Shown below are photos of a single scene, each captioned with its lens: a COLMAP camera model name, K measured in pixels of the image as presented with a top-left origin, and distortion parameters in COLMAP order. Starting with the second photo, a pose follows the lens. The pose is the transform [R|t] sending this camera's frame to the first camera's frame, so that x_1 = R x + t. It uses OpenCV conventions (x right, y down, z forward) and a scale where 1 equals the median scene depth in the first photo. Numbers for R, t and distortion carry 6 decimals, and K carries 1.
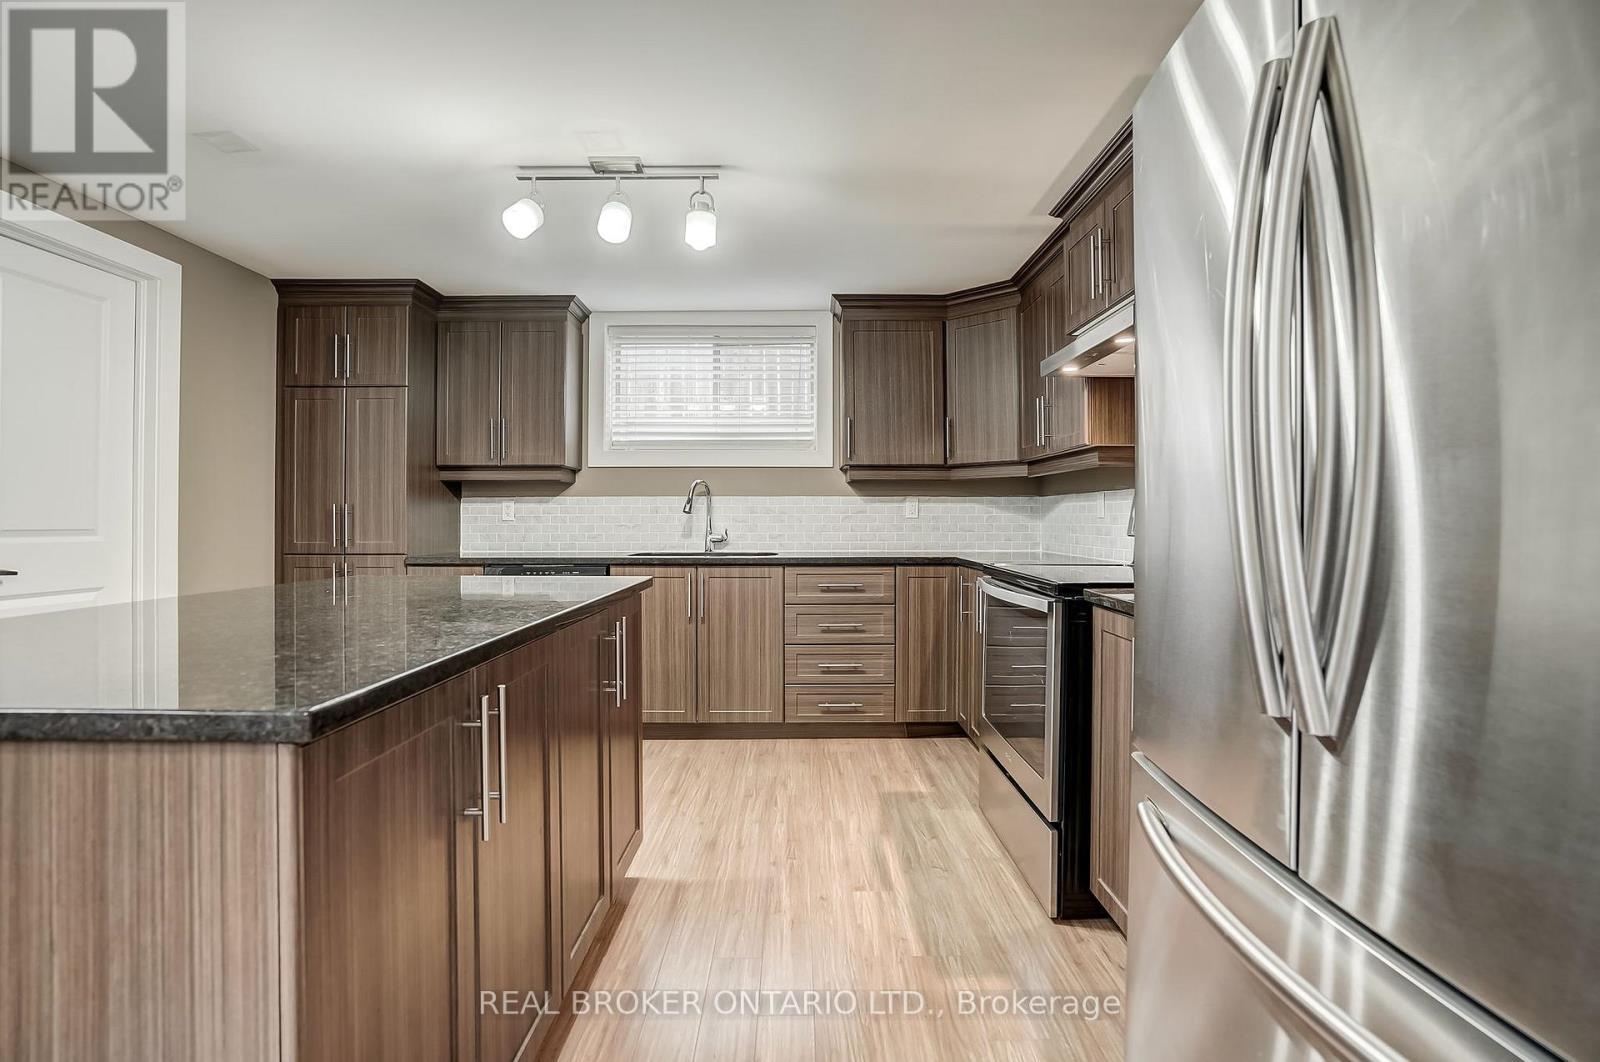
lens RADIAL K [[753.4, 0, 786.9], [0, 753.4, 516.8], [0, 0, 1]] dist [-0.028858, 0.008512]
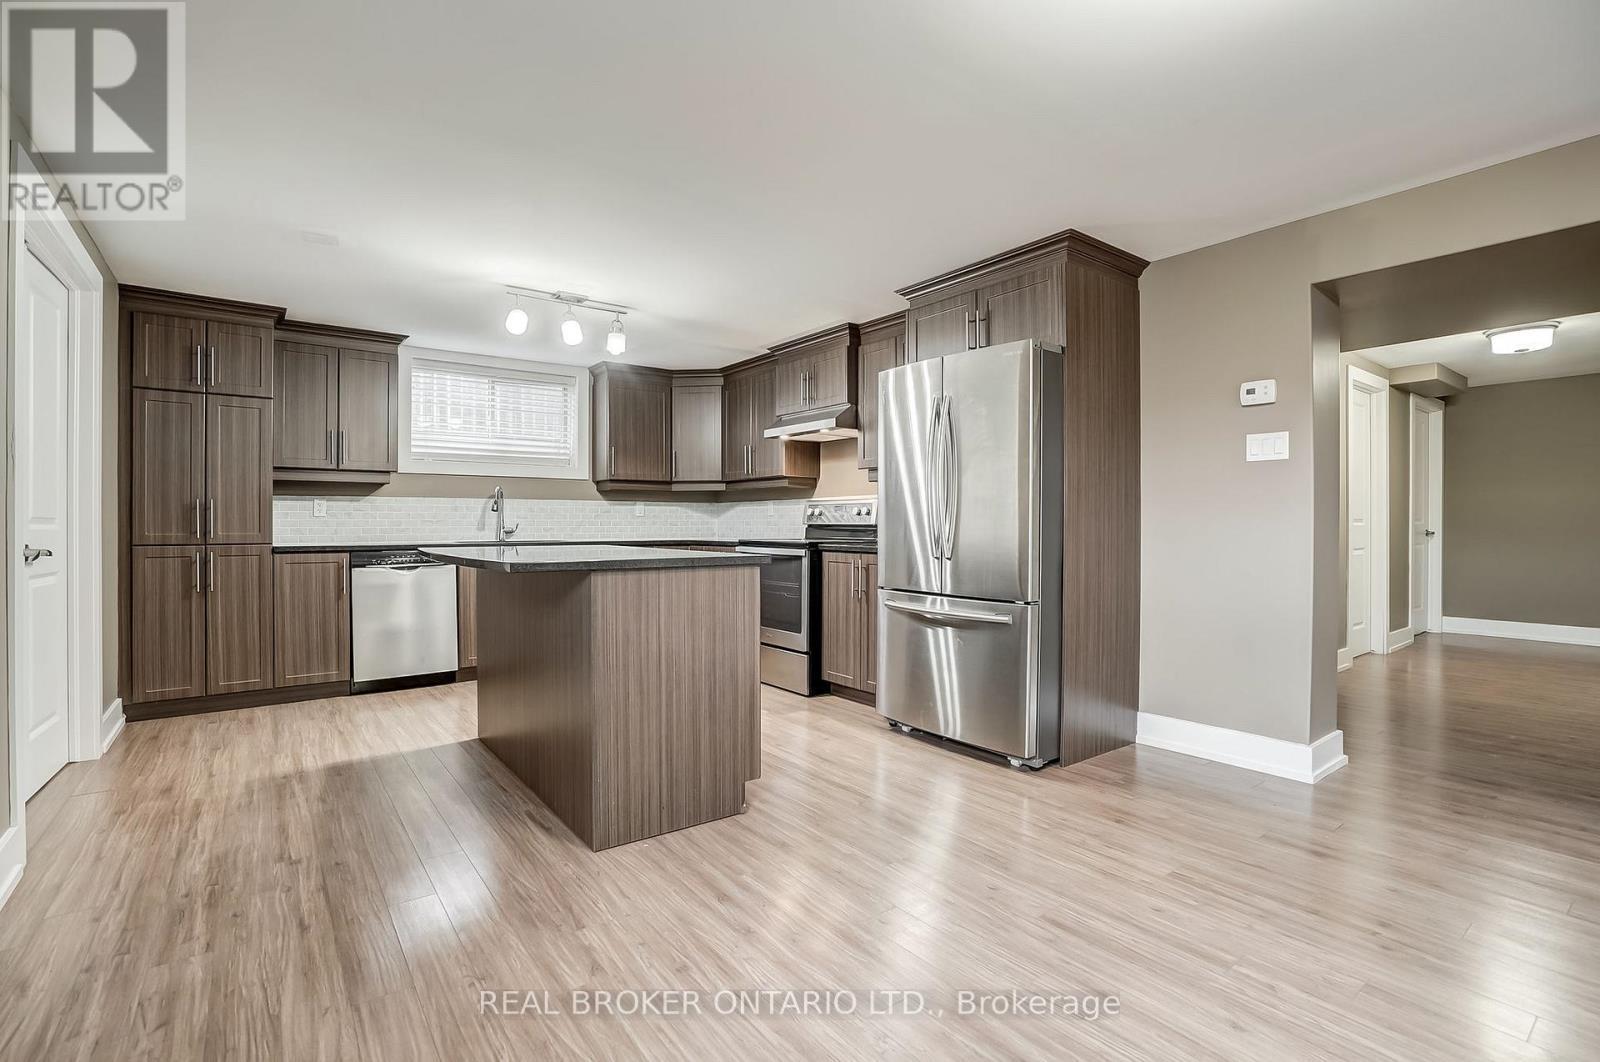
lens RADIAL K [[753.4, 0, 786.8], [0, 753.4, 522.6], [0, 0, 1]] dist [-0.028858, 0.008512]
pose [[0.806752, 0.002006, 0.590887, -0.502883], [-0.000048, 0.999994, -0.003329, 0.019858], [-0.590890, 0.002657, 0.806747, -0.375517]]
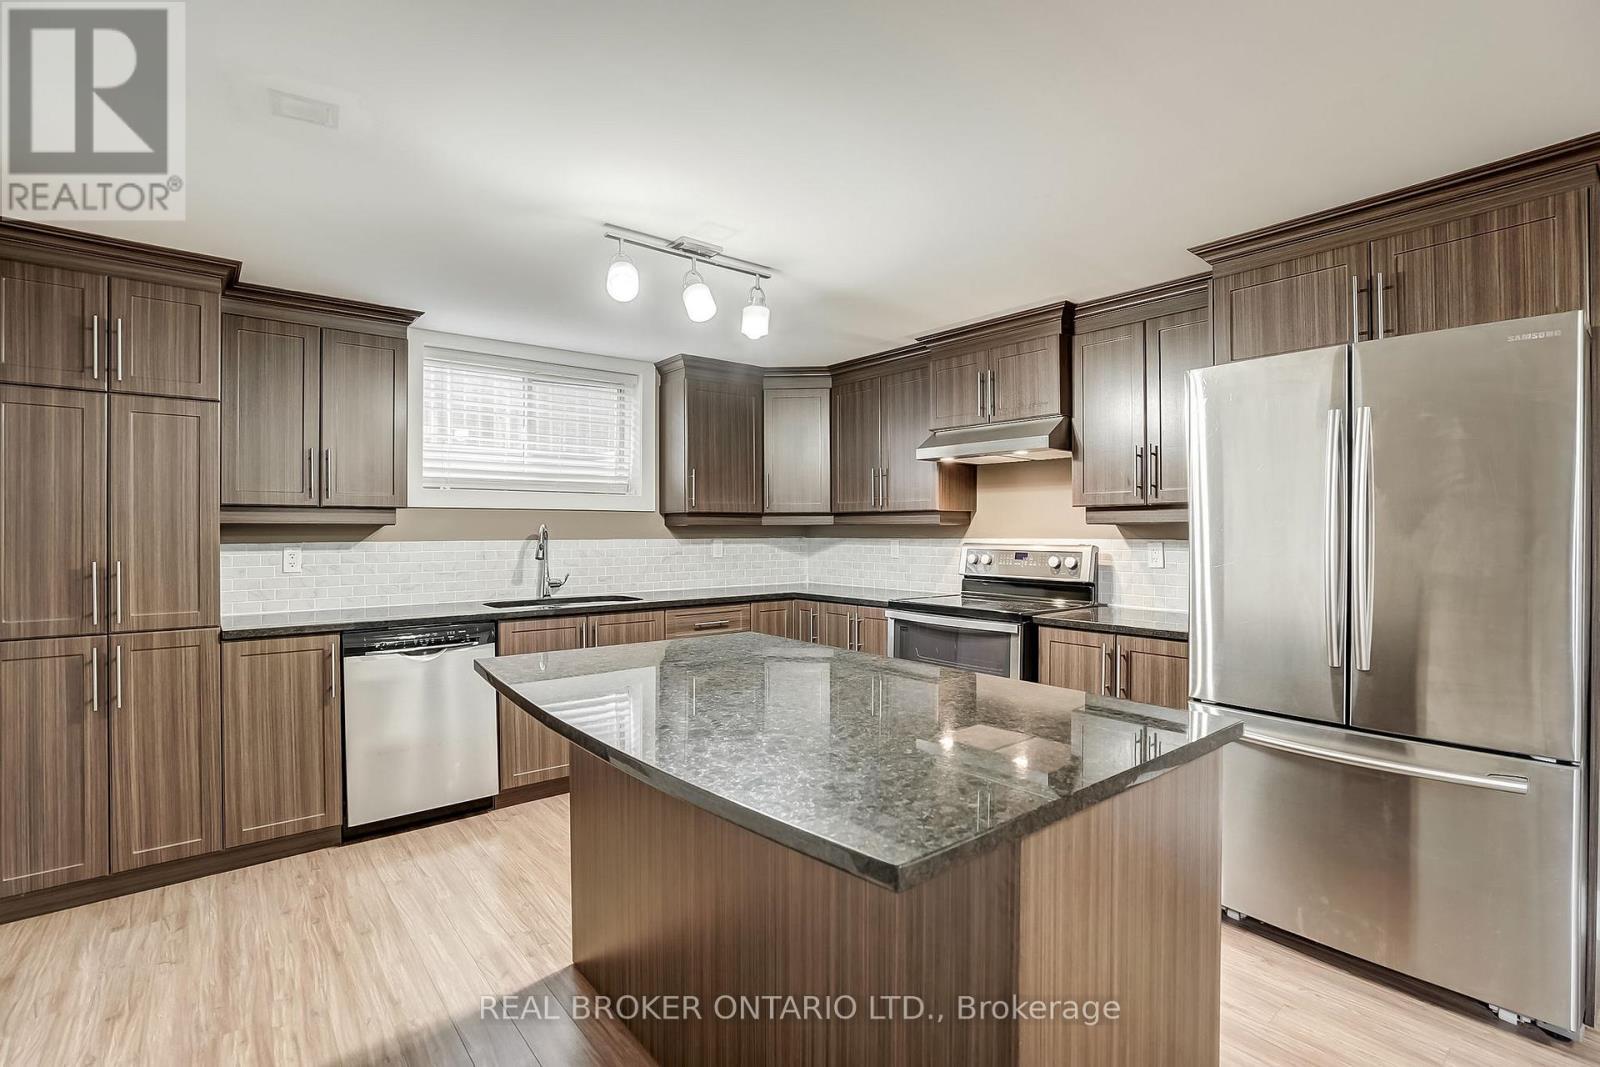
lens RADIAL K [[753.4, 0, 800.6], [0, 753.4, 528.6], [0, 0, 1]] dist [-0.028858, 0.008512]
pose [[0.774394, 0.001008, 0.632702, -0.485254], [0.002025, 0.999990, -0.004072, -0.039833], [-0.632700, 0.004435, 0.774384, 0.049563]]
